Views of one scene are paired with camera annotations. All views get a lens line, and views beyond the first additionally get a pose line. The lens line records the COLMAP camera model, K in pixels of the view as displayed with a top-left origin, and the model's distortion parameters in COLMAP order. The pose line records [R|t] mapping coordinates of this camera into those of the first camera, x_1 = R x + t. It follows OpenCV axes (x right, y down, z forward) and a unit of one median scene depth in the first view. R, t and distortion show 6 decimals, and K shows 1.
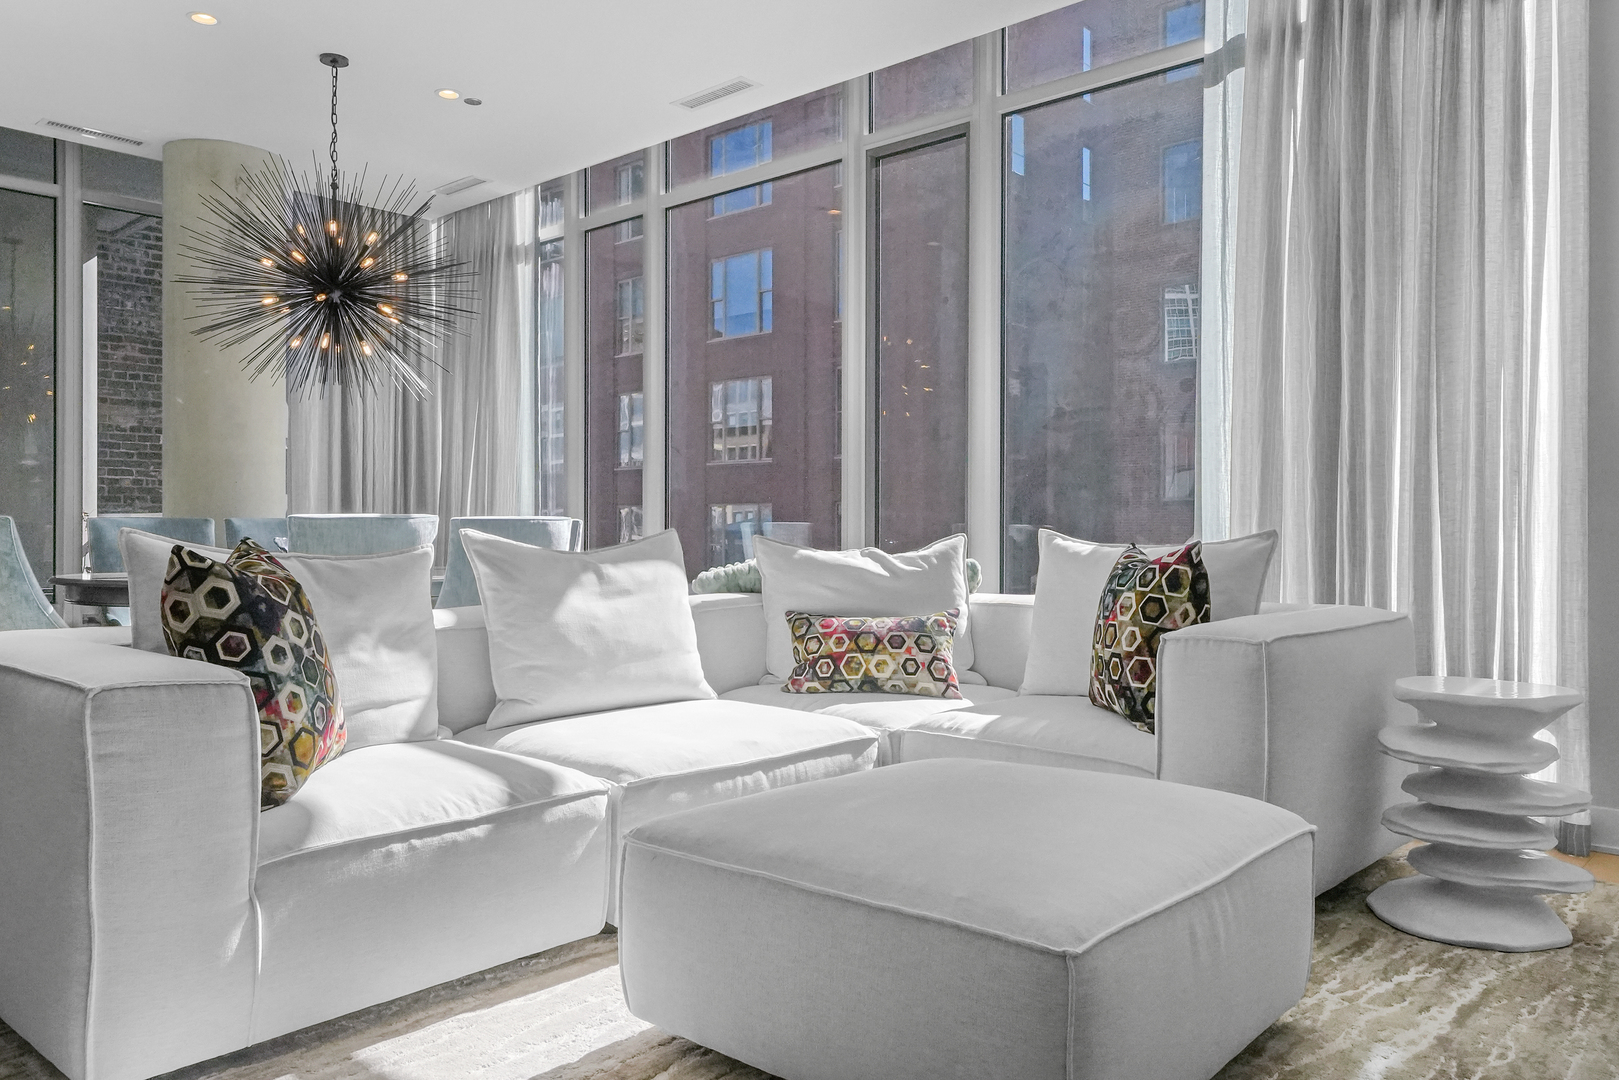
lens RADIAL K [[1187.9, 0, 817.0], [0, 1187.9, 551.6], [0, 0, 1]] dist [0.002816, -0.002260]
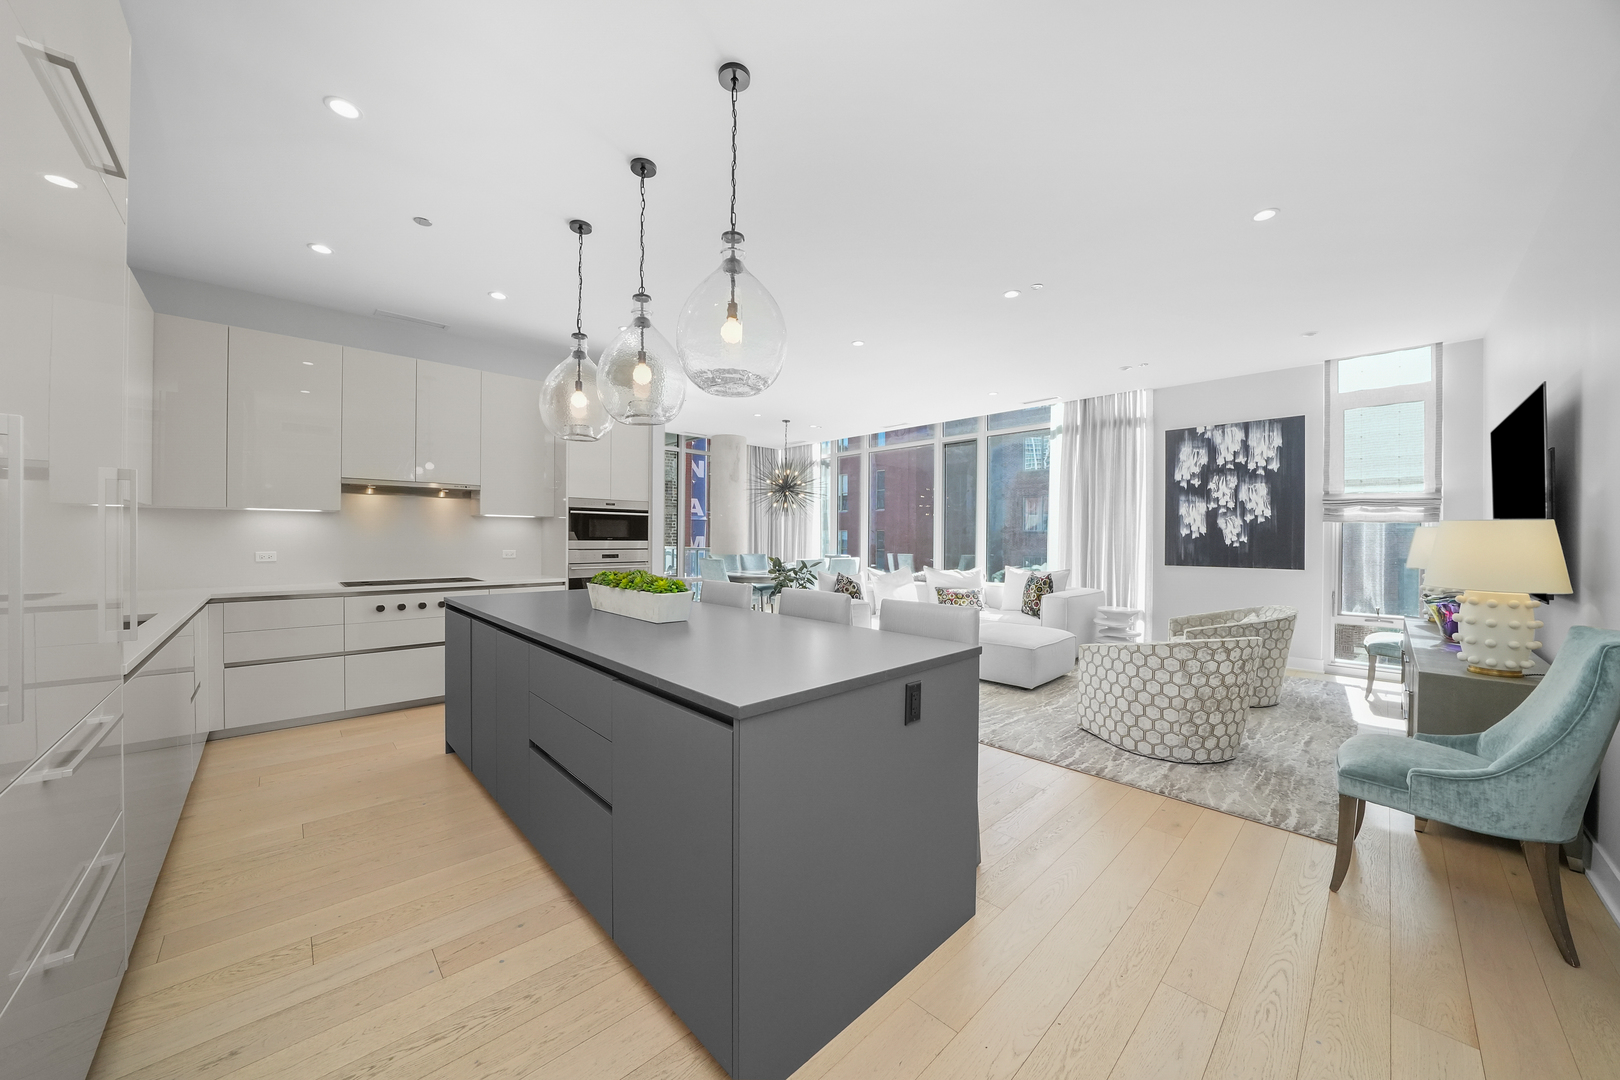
lens RADIAL K [[565.5, 0, 806.6], [0, 565.5, 536.6], [0, 0, 1]] dist [-0.024161, 0.002950]
pose [[0.996332, 0.001490, -0.085561, -0.283771], [-0.002829, 0.999875, -0.015532, -0.081852], [0.085527, 0.015717, 0.996212, -0.816035]]
